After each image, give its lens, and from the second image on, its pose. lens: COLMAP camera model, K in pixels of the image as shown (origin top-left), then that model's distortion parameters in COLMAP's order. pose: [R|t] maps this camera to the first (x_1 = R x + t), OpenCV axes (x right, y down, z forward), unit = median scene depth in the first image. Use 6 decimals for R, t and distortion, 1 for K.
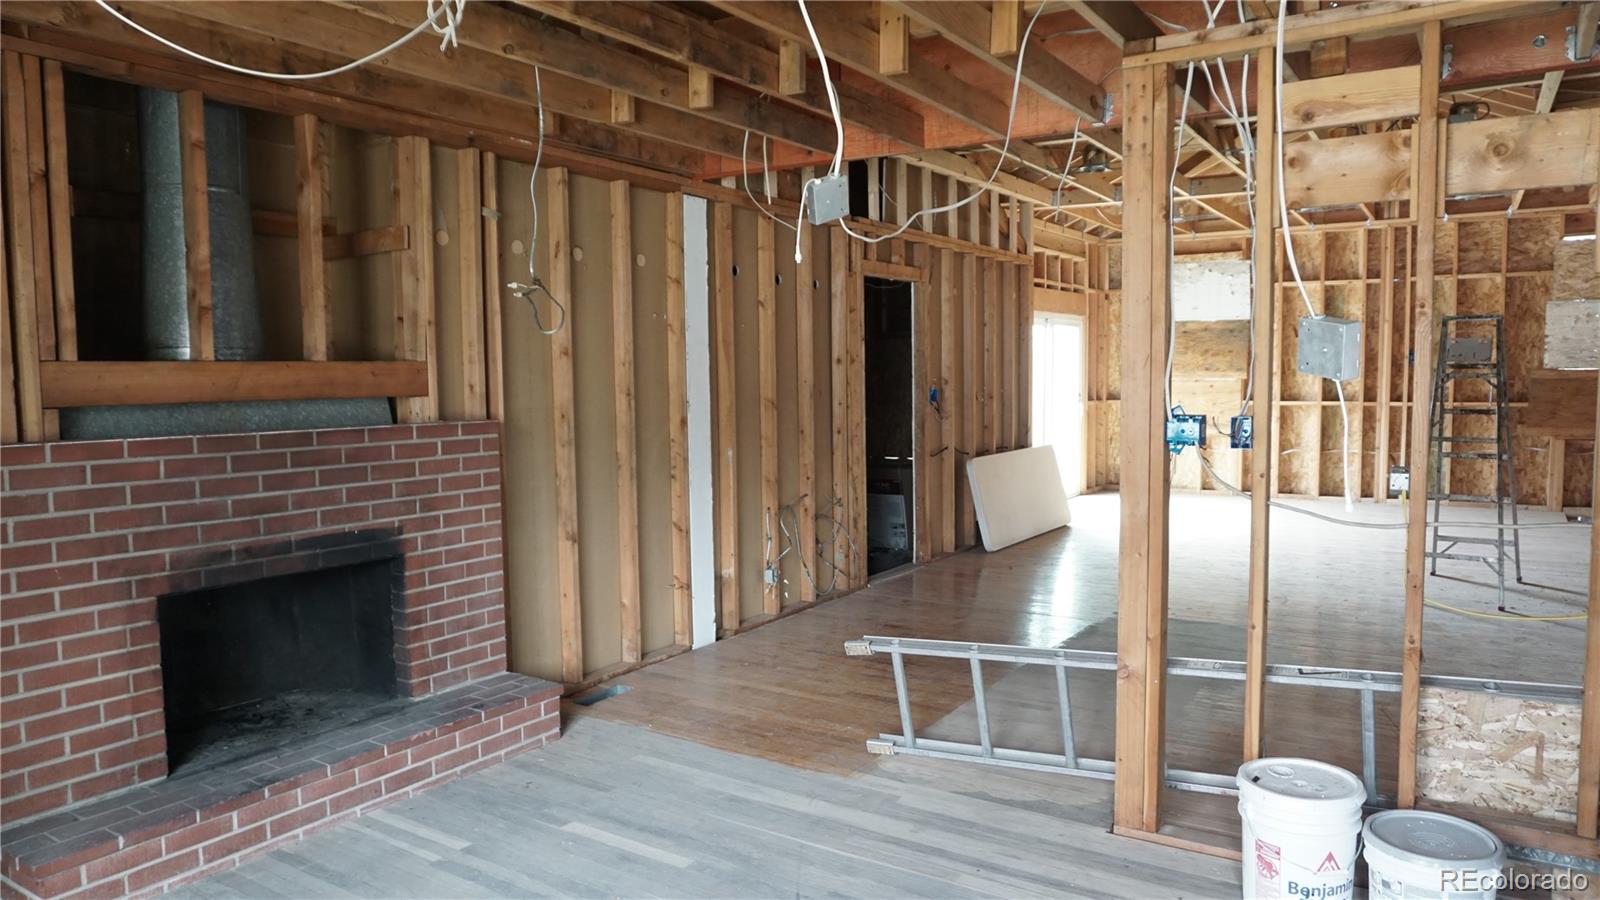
lens RADIAL K [[1063.9, 0, 796.4], [0, 1063.9, 454.9], [0, 0, 1]] dist [-0.053992, 0.037210]
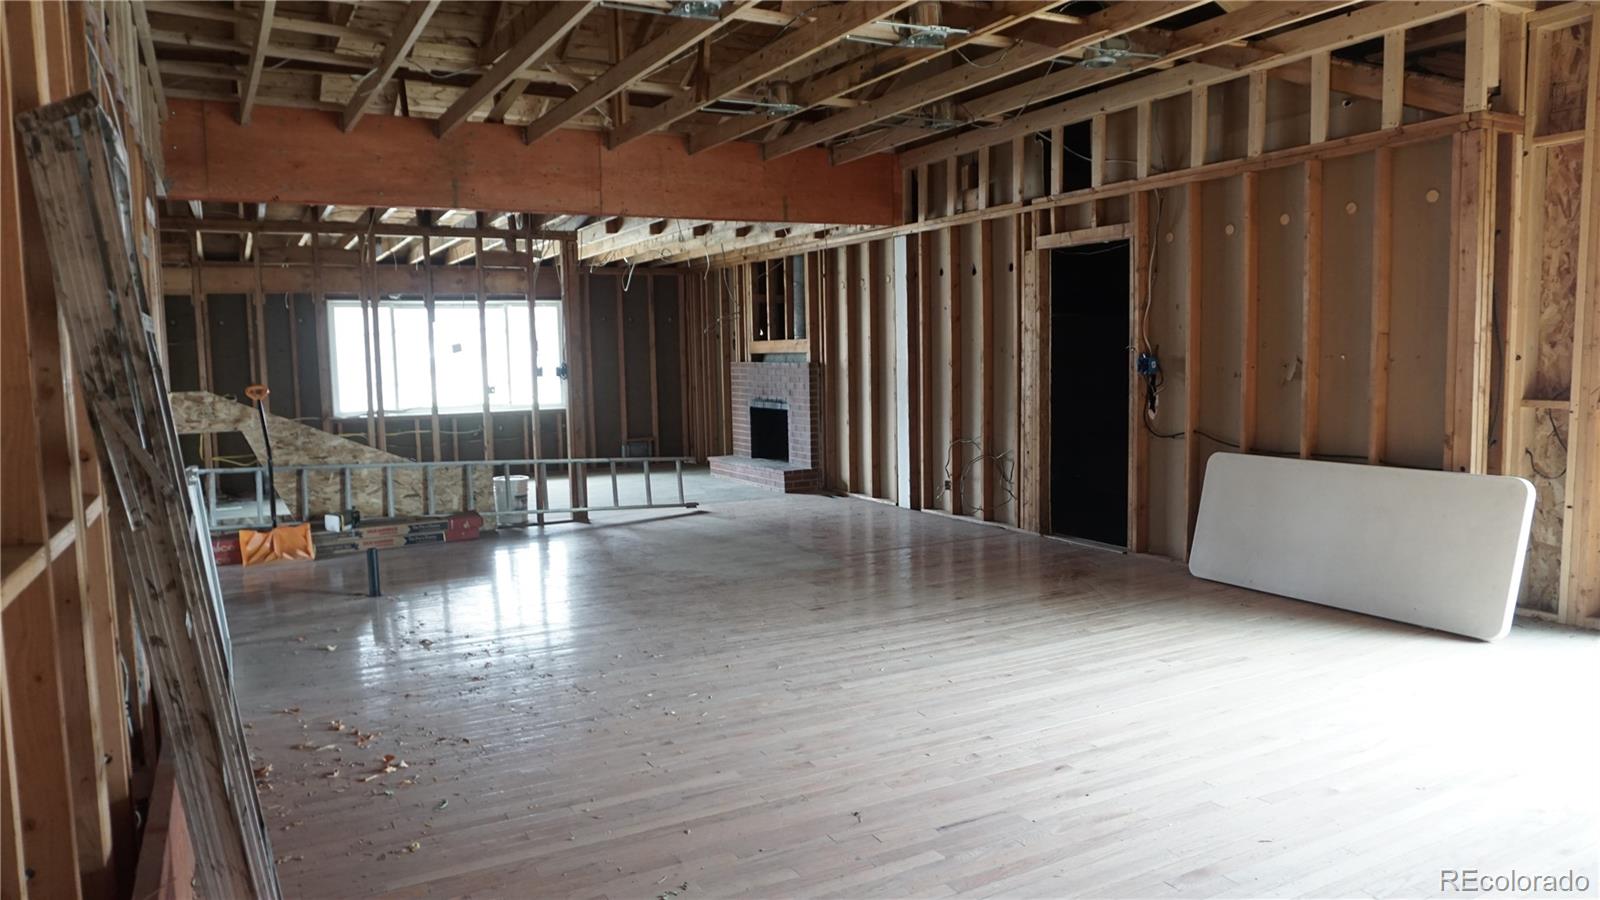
lens RADIAL K [[1063.9, 0, 796.4], [0, 1063.9, 454.9], [0, 0, 1]] dist [-0.053992, 0.037210]
pose [[-0.473540, 0.105430, -0.874439, 0.886034], [-0.044558, 0.988671, 0.143332, -0.081870], [0.879644, 0.106837, -0.463478, 1.002069]]
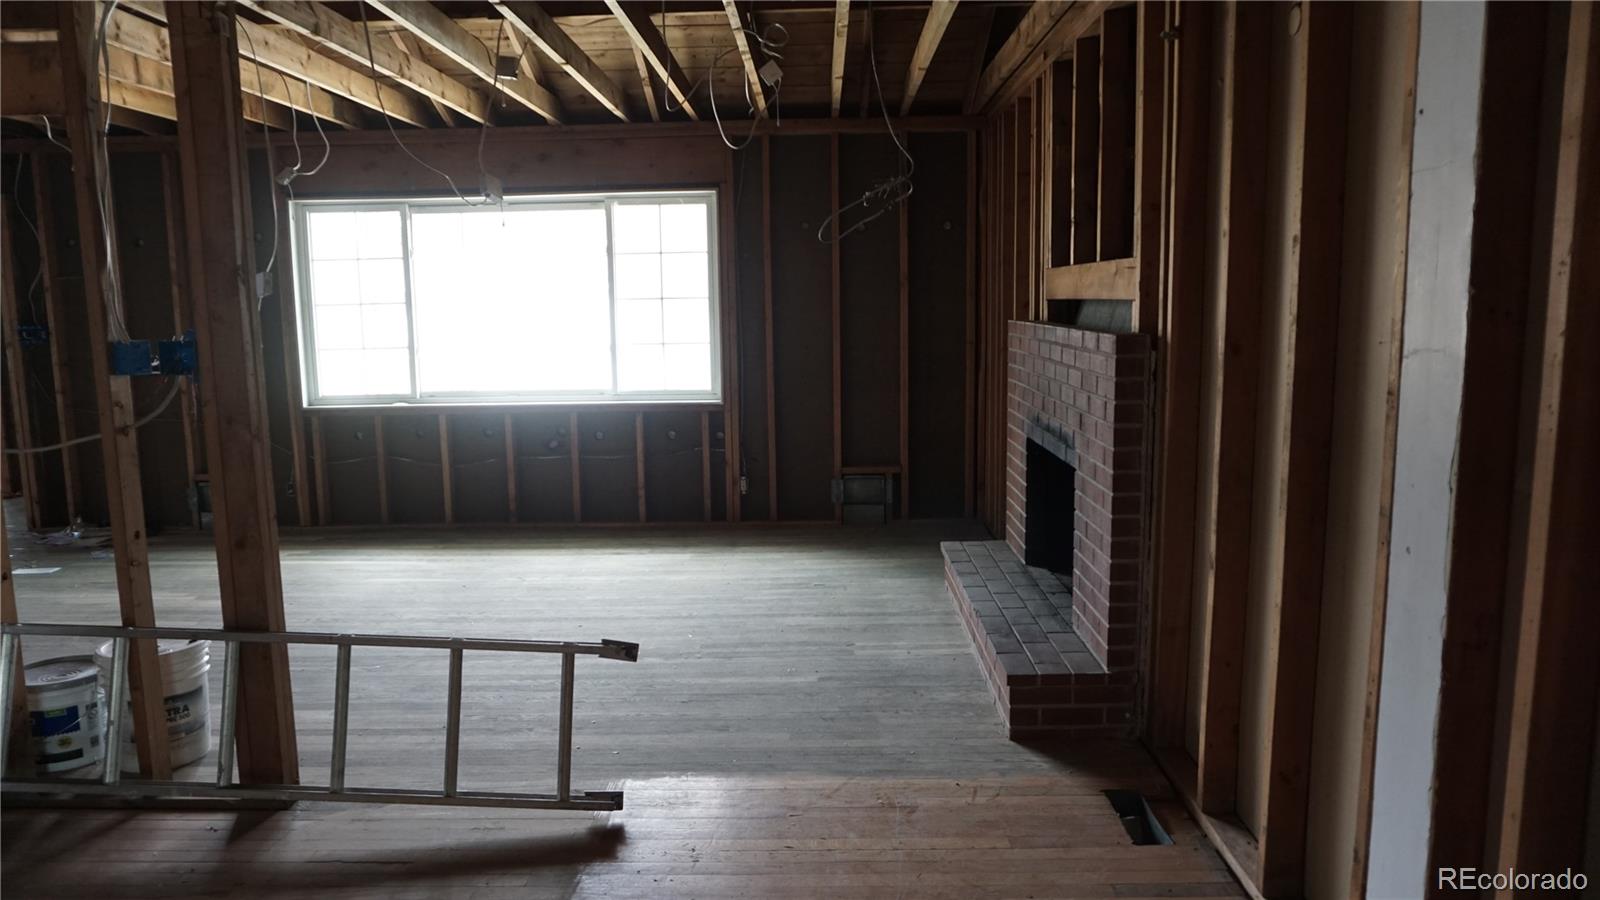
lens RADIAL K [[1063.9, 0, 796.4], [0, 1063.9, 454.9], [0, 0, 1]] dist [-0.053992, 0.037210]
pose [[-0.845399, 0.100164, -0.524659, 0.142859], [-0.018936, 0.976022, 0.216845, -0.051209], [0.533799, 0.193256, -0.823232, 0.709826]]
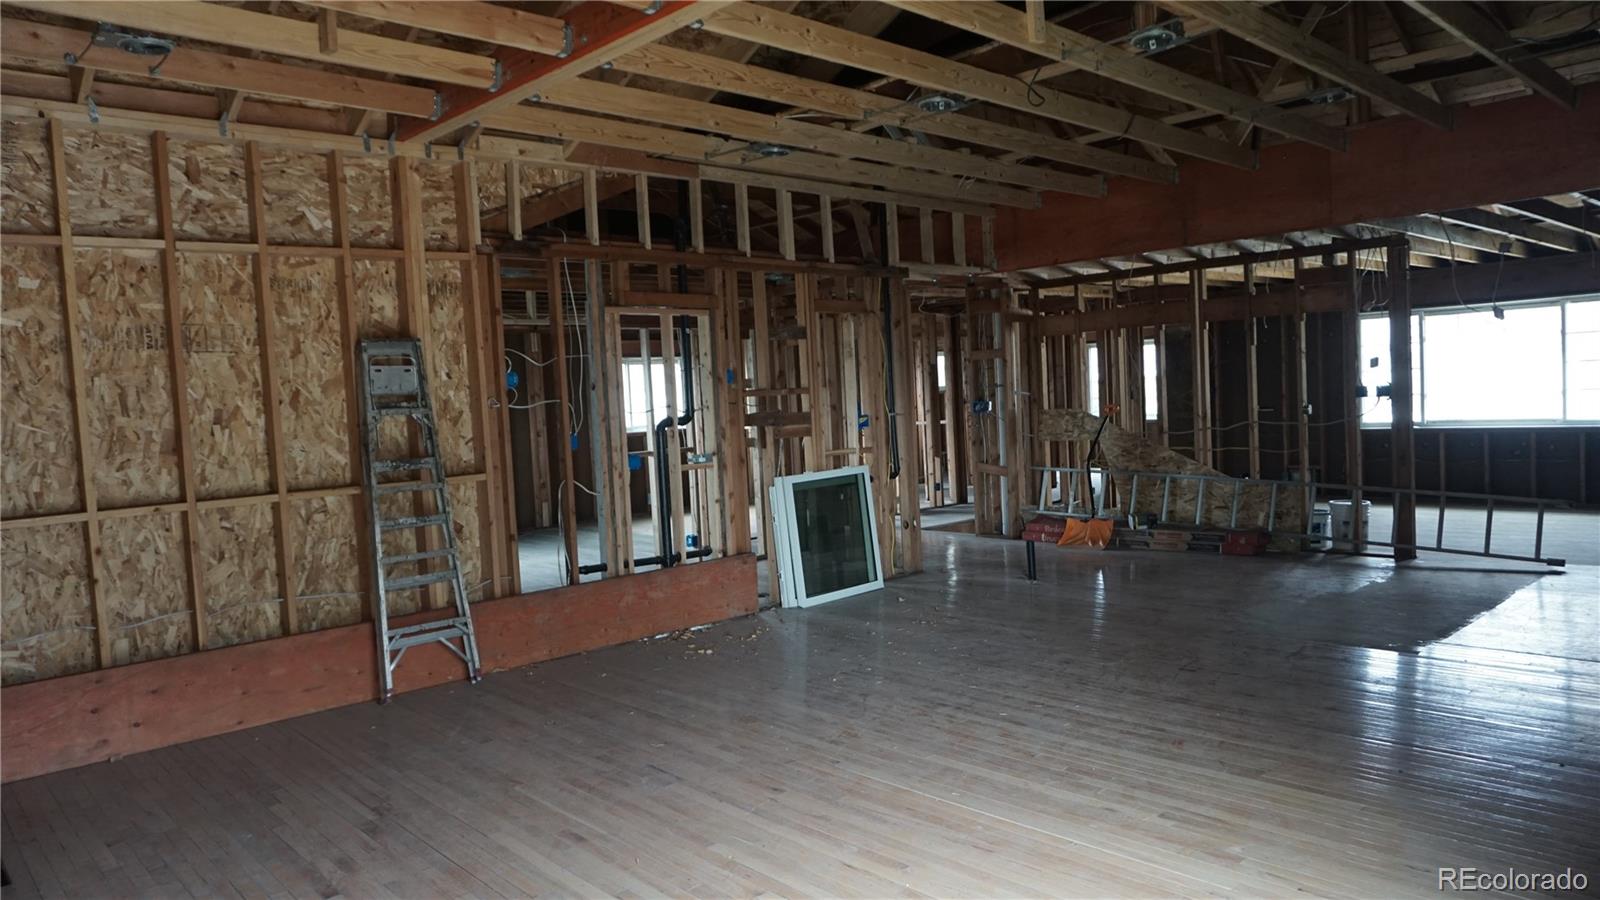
lens RADIAL K [[1054.0, 0, 800.0], [0, 1054.0, 450.0], [0, 0, 1]] dist [-0.028526, 0.000431]
pose [[-0.970330, 0.047444, 0.237086, 0.399528], [0.079223, 0.988815, 0.126365, -0.108631], [-0.228439, 0.141398, -0.963235, 1.311167]]
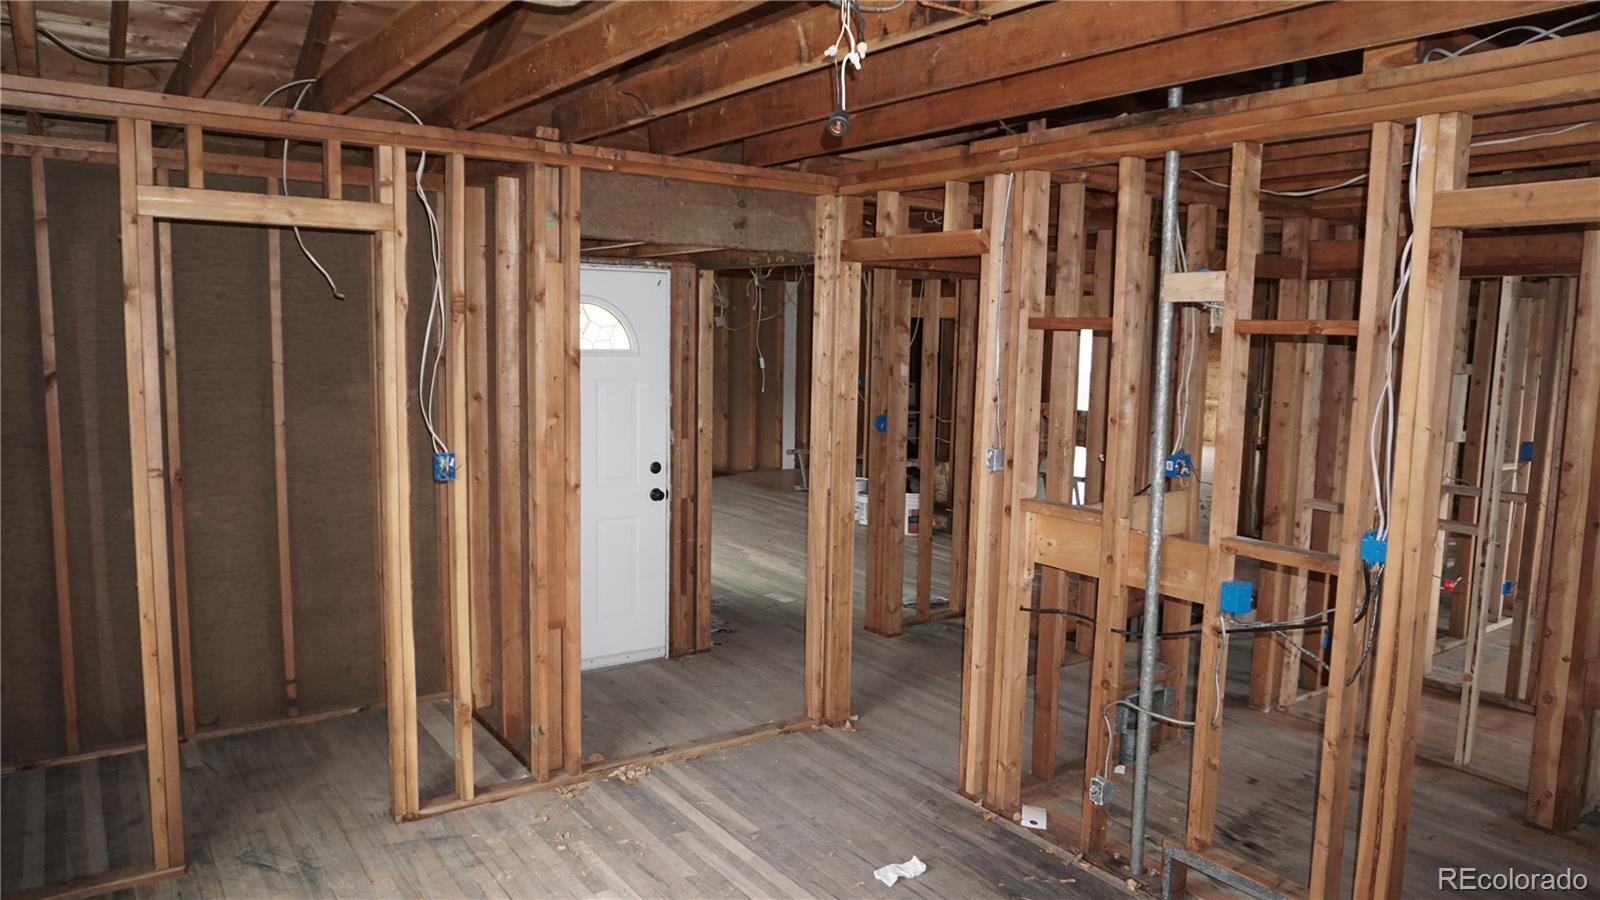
lens RADIAL K [[1063.9, 0, 796.4], [0, 1063.9, 454.9], [0, 0, 1]] dist [-0.053992, 0.037210]
pose [[0.927673, 0.078400, -0.365069, 0.496242], [-0.065198, 0.996699, 0.048373, 0.019008], [0.367657, -0.021073, 0.929723, -0.751472]]
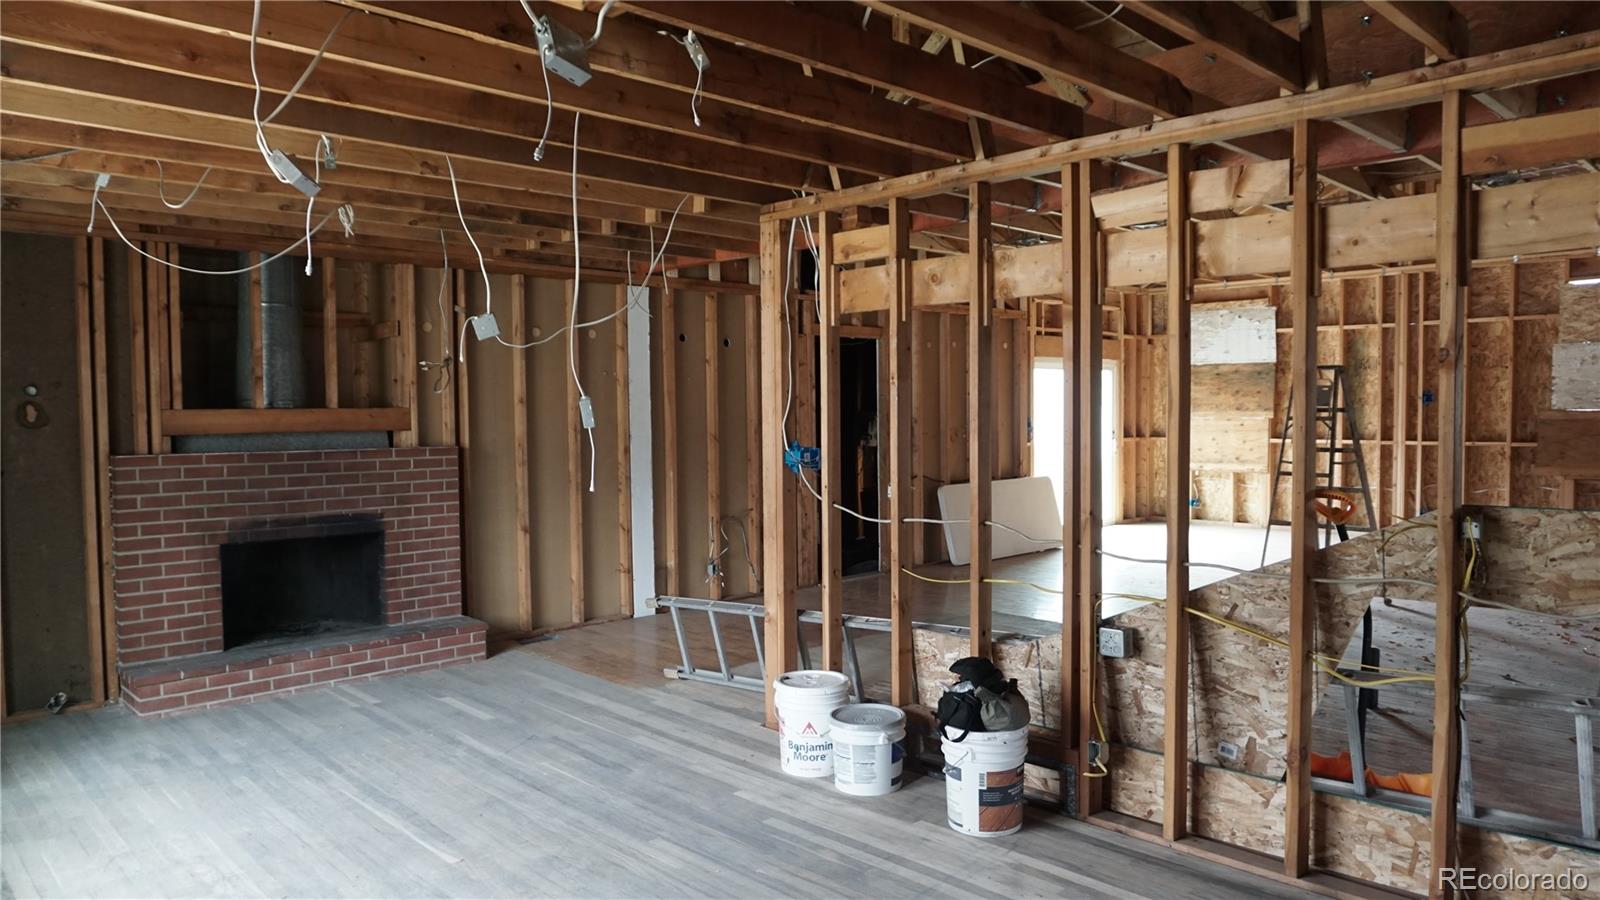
lens RADIAL K [[1063.9, 0, 796.4], [0, 1063.9, 454.9], [0, 0, 1]] dist [-0.053992, 0.037210]
pose [[0.975277, 0.012247, -0.220648, 0.246165], [-0.019277, 0.999372, -0.029737, 0.006913], [0.220145, 0.033255, 0.974900, -0.171835]]
